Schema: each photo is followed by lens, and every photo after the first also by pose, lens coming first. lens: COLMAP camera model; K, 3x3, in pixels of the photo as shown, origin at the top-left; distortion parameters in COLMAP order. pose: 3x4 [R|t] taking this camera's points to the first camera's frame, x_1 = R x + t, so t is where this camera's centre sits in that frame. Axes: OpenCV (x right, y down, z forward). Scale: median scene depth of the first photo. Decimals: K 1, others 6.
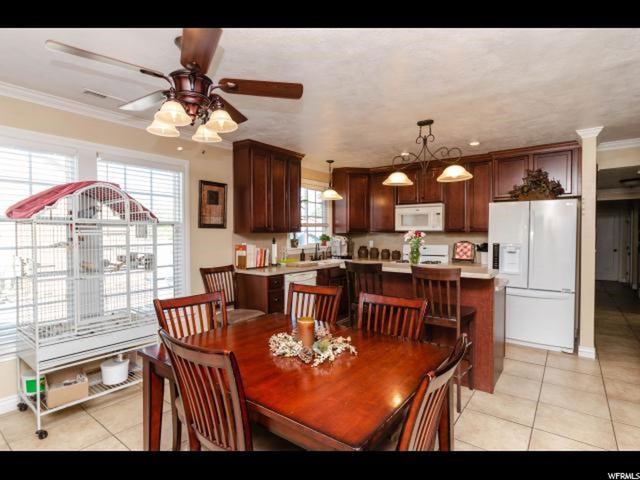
lens RADIAL K [[328.8, 0, 320.0], [0, 328.8, 240.0], [0, 0, 1]] dist [-0.000259, -0.000273]
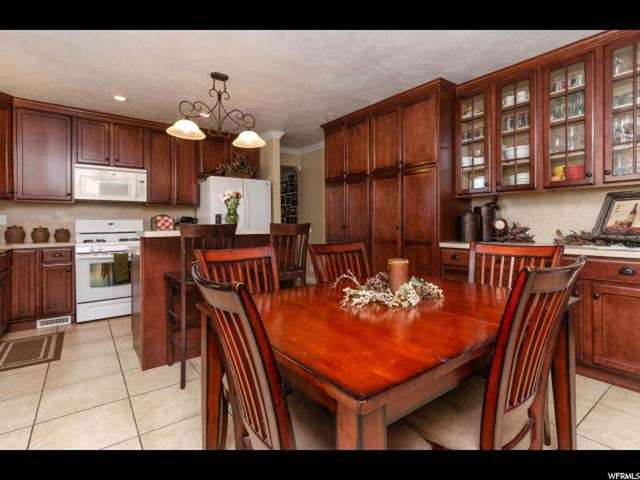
lens RADIAL K [[325.9, 0, 320.5], [0, 325.9, 227.9], [0, 0, 1]] dist [-0.002756, -0.000154]
pose [[0.271696, -0.010130, 0.962330, -0.342959], [0.029364, 0.999566, 0.002232, 0.054076], [-0.961935, 0.027652, 0.271876, 0.337016]]
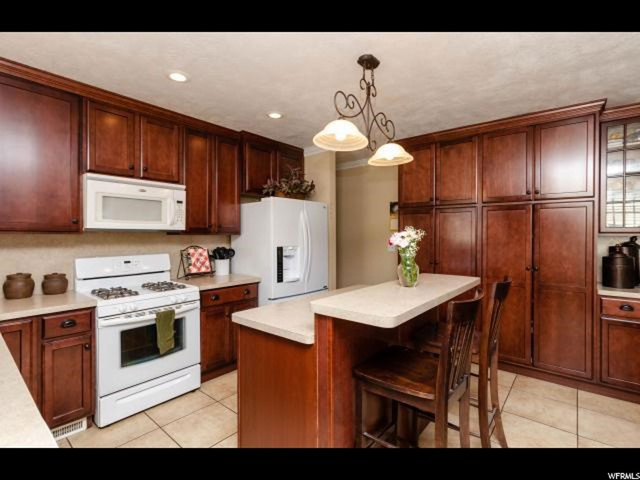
lens RADIAL K [[315.3, 0, 320.0], [0, 315.3, 240.0], [0, 0, 1]] dist [-0.002866, -0.000797]
pose [[0.039801, -0.015525, 0.999087, -0.212410], [0.022833, 0.999632, 0.014624, -0.013356], [-0.998947, 0.022230, 0.040141, 0.748477]]
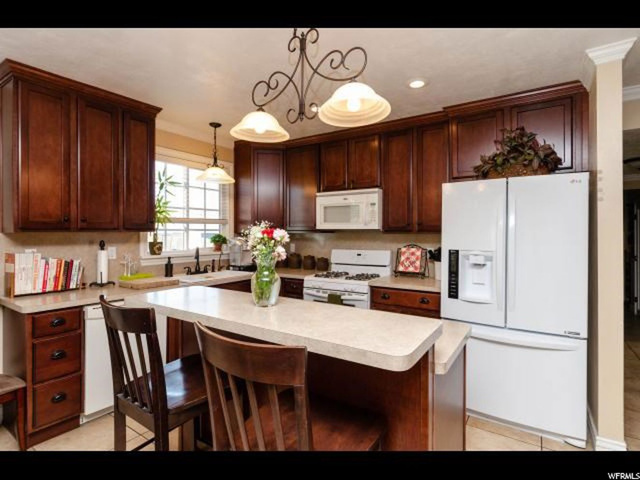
lens RADIAL K [[324.1, 0, 320.1], [0, 324.1, 234.7], [0, 0, 1]] dist [-0.001839, -0.000604]
pose [[0.998041, 0.000884, 0.062564, 0.219175], [0.000277, 0.999828, -0.018545, -0.005371], [-0.062570, 0.018526, 0.997869, 0.363522]]
